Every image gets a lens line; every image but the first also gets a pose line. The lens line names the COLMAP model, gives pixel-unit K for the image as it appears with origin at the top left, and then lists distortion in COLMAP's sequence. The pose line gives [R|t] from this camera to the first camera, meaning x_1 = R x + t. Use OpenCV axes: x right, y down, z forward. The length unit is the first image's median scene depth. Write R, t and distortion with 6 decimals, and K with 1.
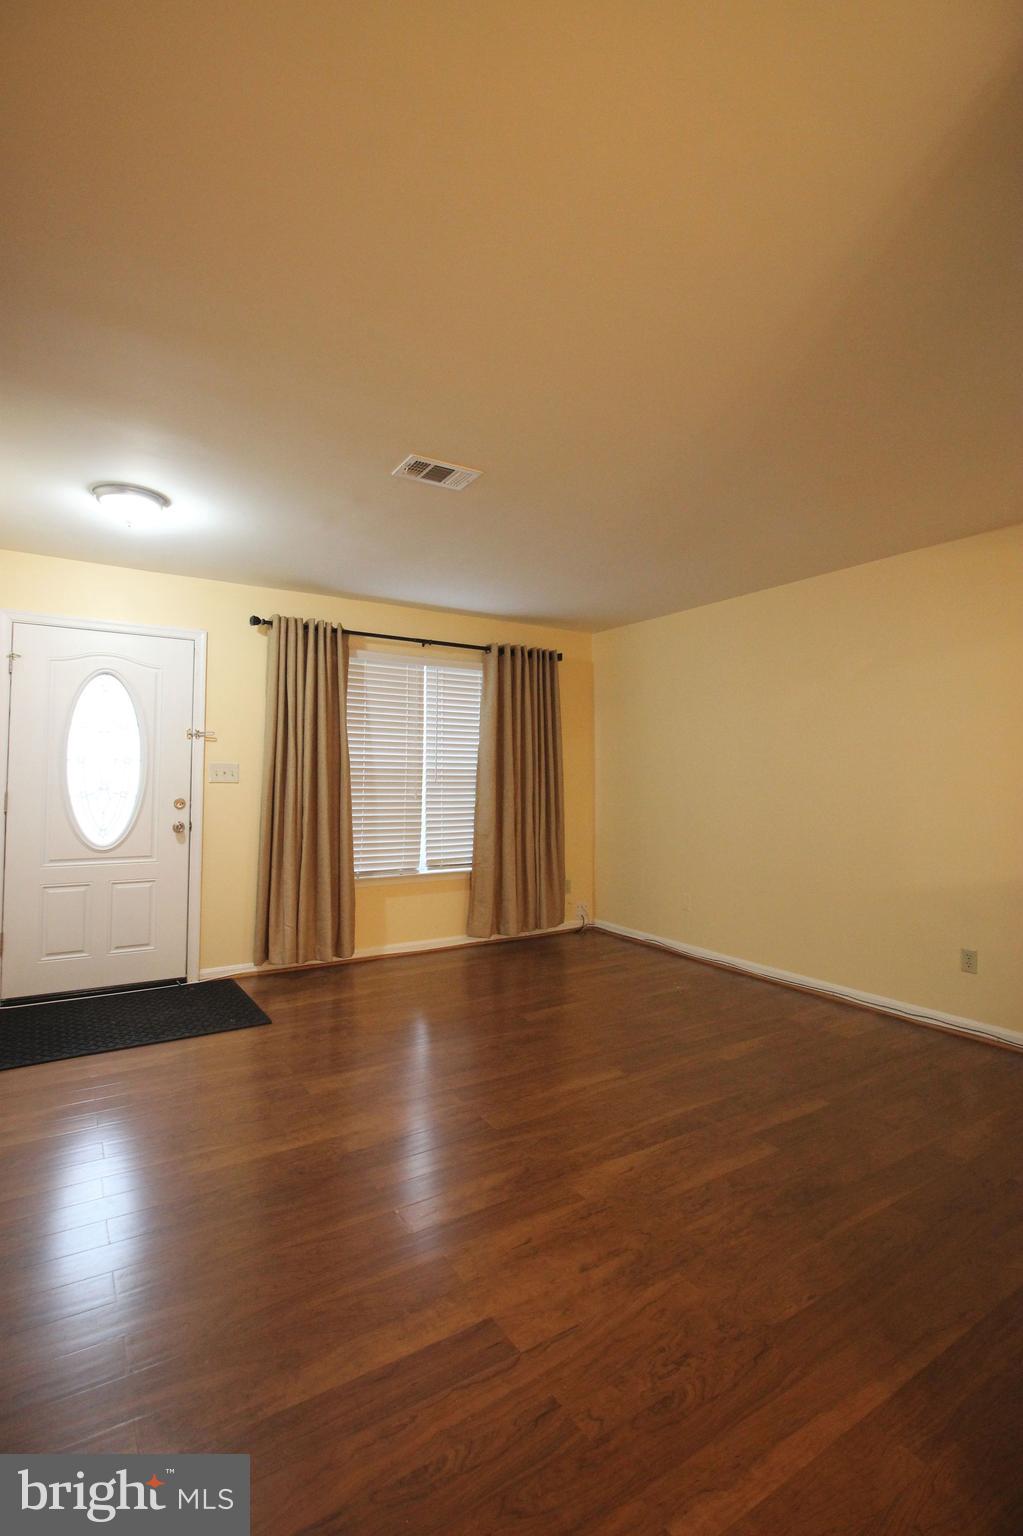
lens RADIAL K [[712.8, 0, 508.0], [0, 712.8, 768.1], [0, 0, 1]] dist [-0.015957, -0.003030]
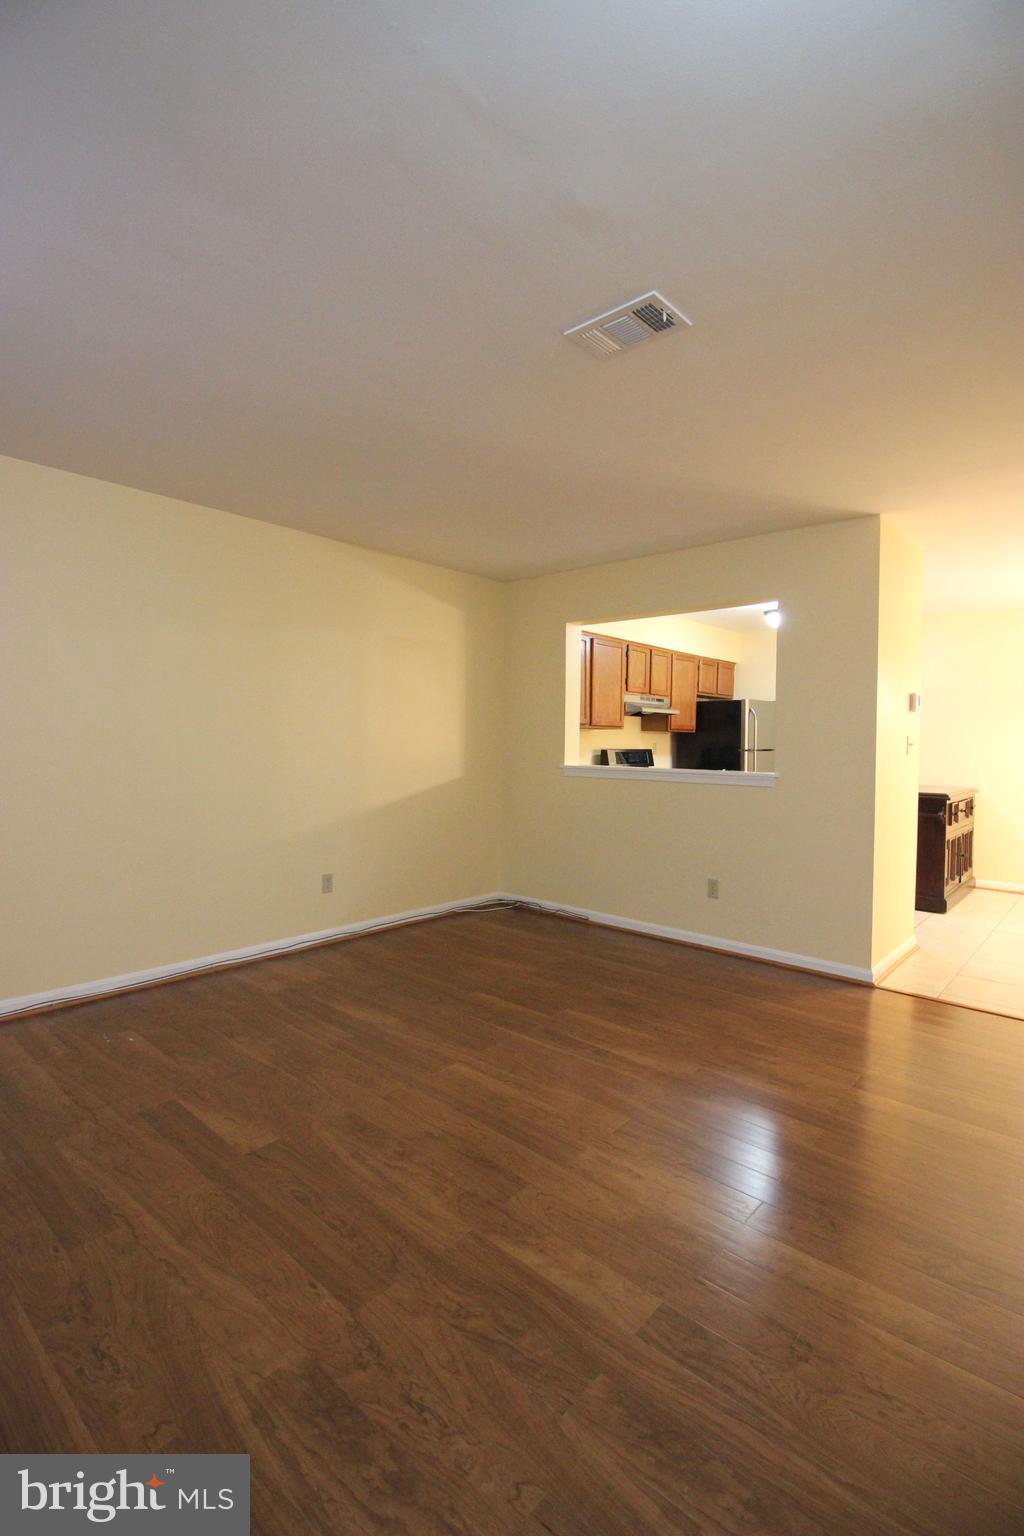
lens RADIAL K [[712.8, 0, 507.8], [0, 712.8, 767.2], [0, 0, 1]] dist [-0.015957, -0.003030]
pose [[-0.262653, -0.049912, 0.963599, -0.780361], [-0.021520, 0.998716, 0.045865, 0.010320], [-0.964650, -0.008690, -0.263389, 1.296644]]
